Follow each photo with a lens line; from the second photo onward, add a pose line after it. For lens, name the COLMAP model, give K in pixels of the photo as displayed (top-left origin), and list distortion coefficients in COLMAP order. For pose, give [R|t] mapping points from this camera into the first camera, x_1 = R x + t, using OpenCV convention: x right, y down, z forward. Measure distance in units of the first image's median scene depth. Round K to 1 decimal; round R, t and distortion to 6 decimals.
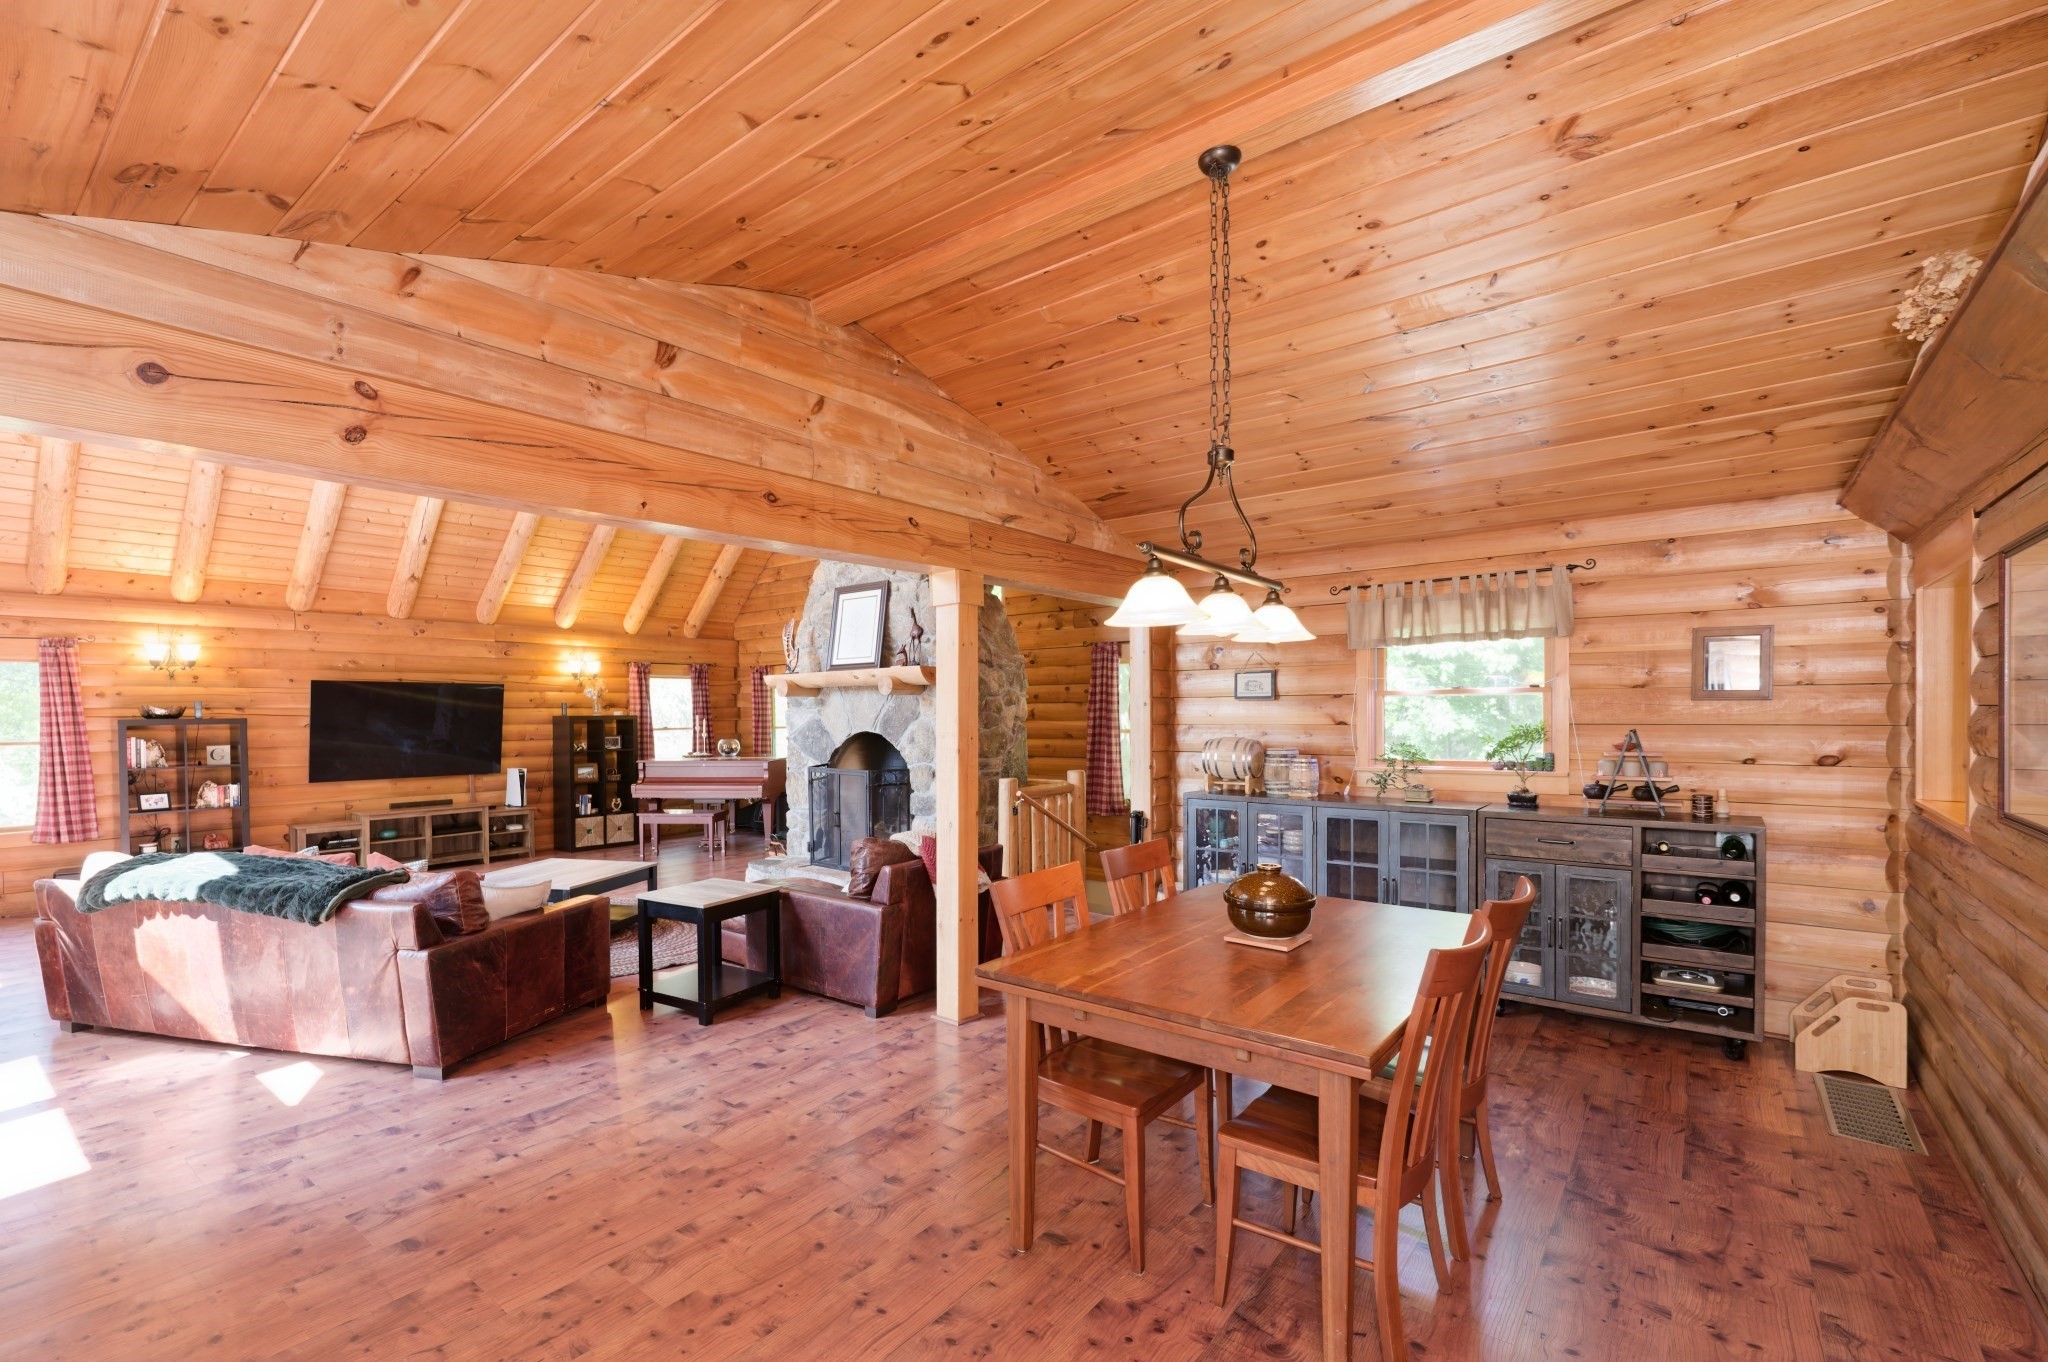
lens RADIAL K [[901.0, 0, 1025.3], [0, 901.0, 723.4], [0, 0, 1]] dist [-0.002199, -0.000796]
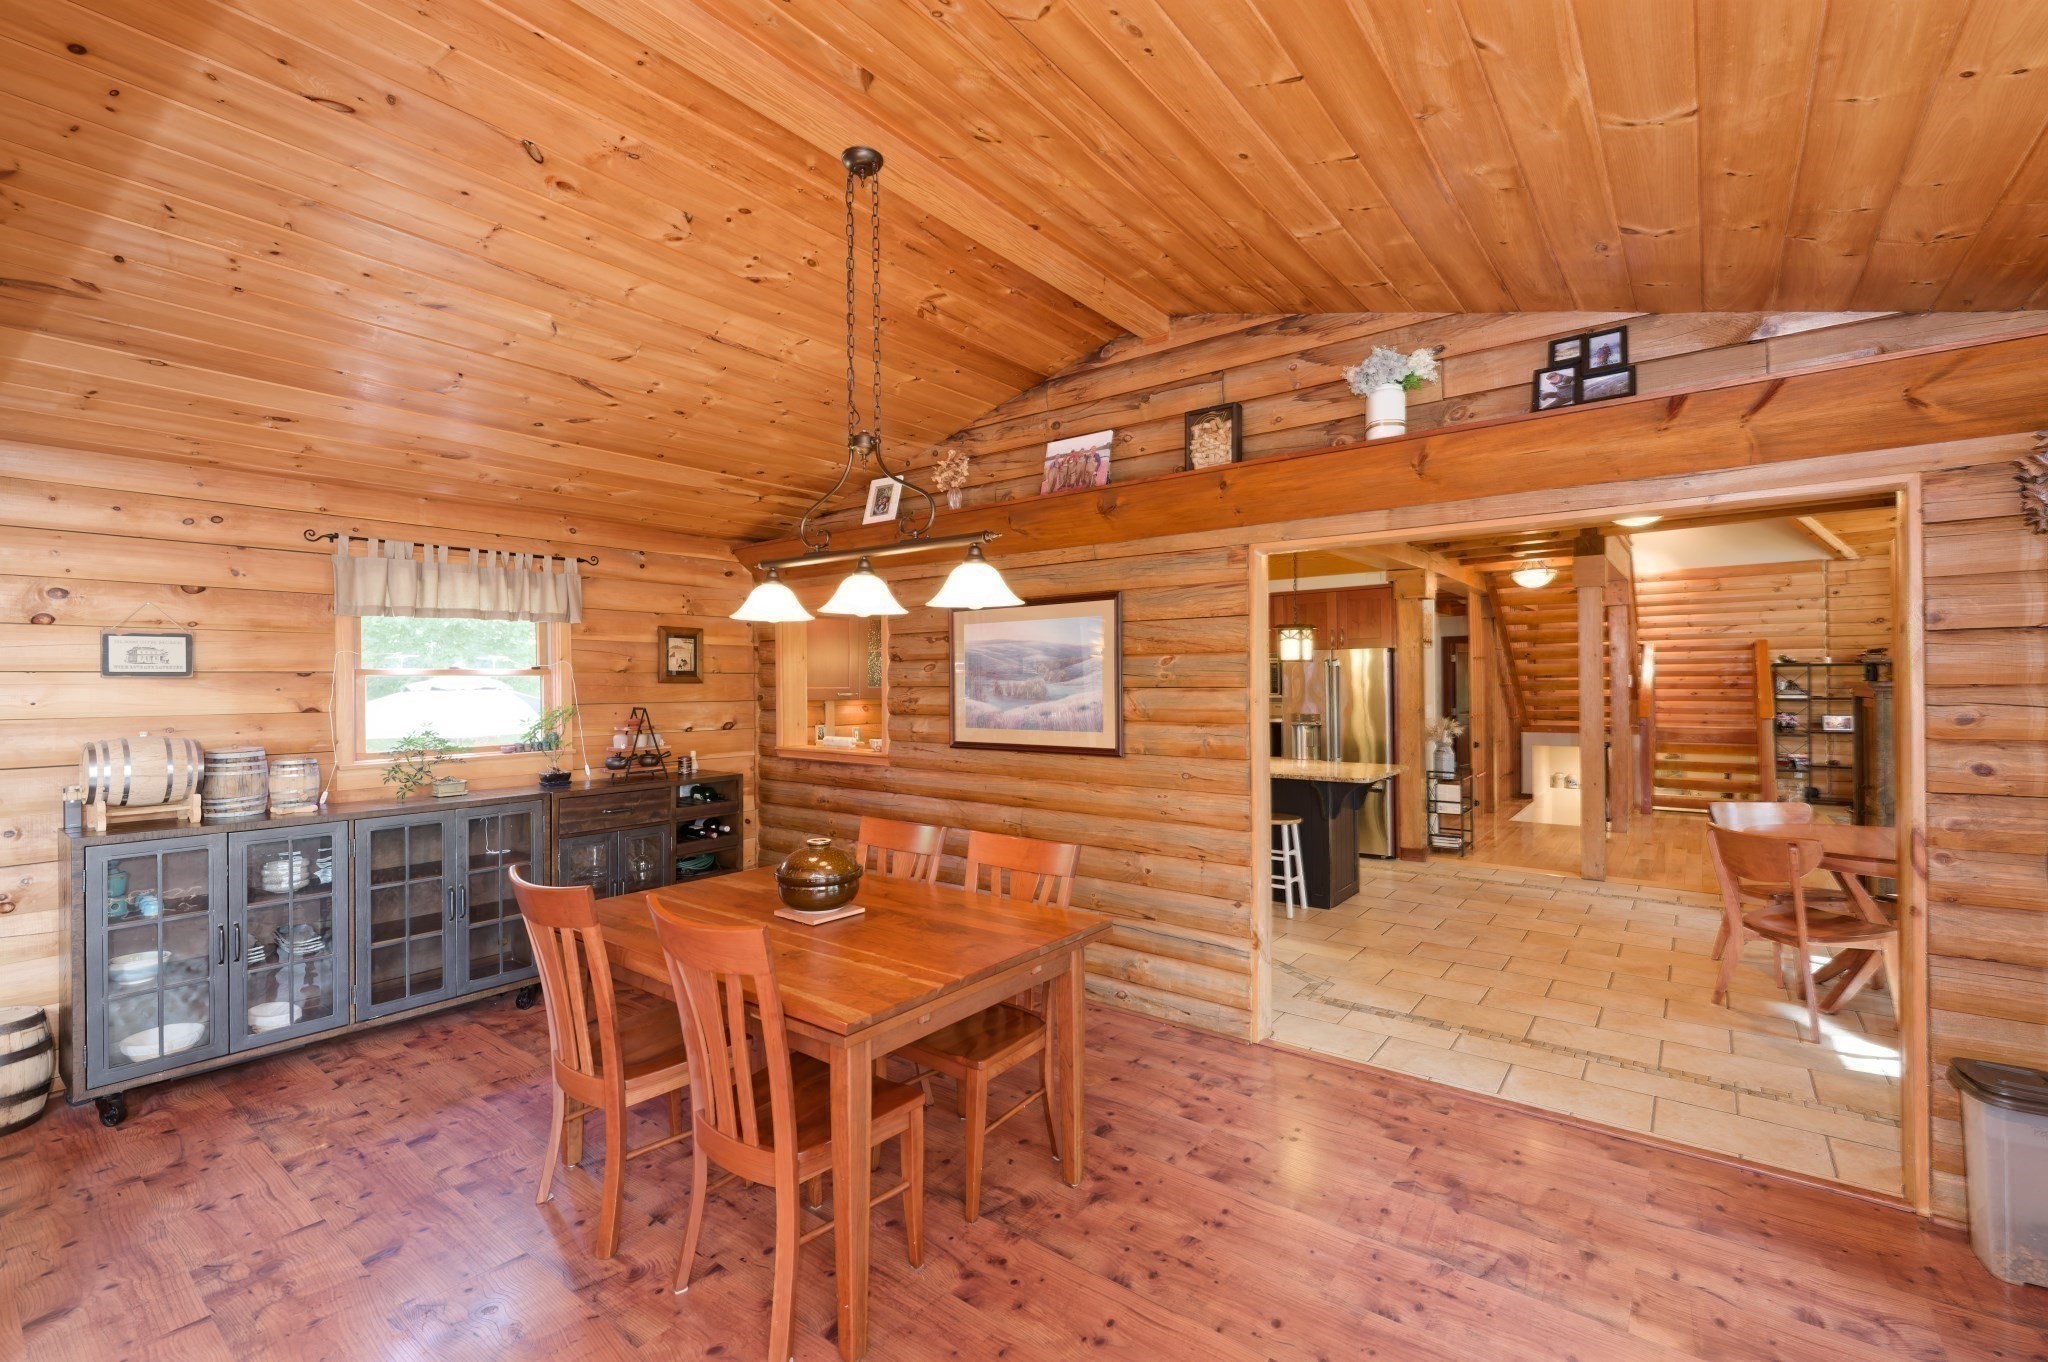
lens RADIAL K [[857.3, 0, 1024.0], [0, 857.3, 681.0], [0, 0, 1]] dist [0.001932, -0.000134]
pose [[0.012075, 0.010098, 0.999876, -0.214222], [0.020085, 0.999745, -0.010340, -0.003018], [-0.999725, 0.020207, 0.011869, 0.227715]]
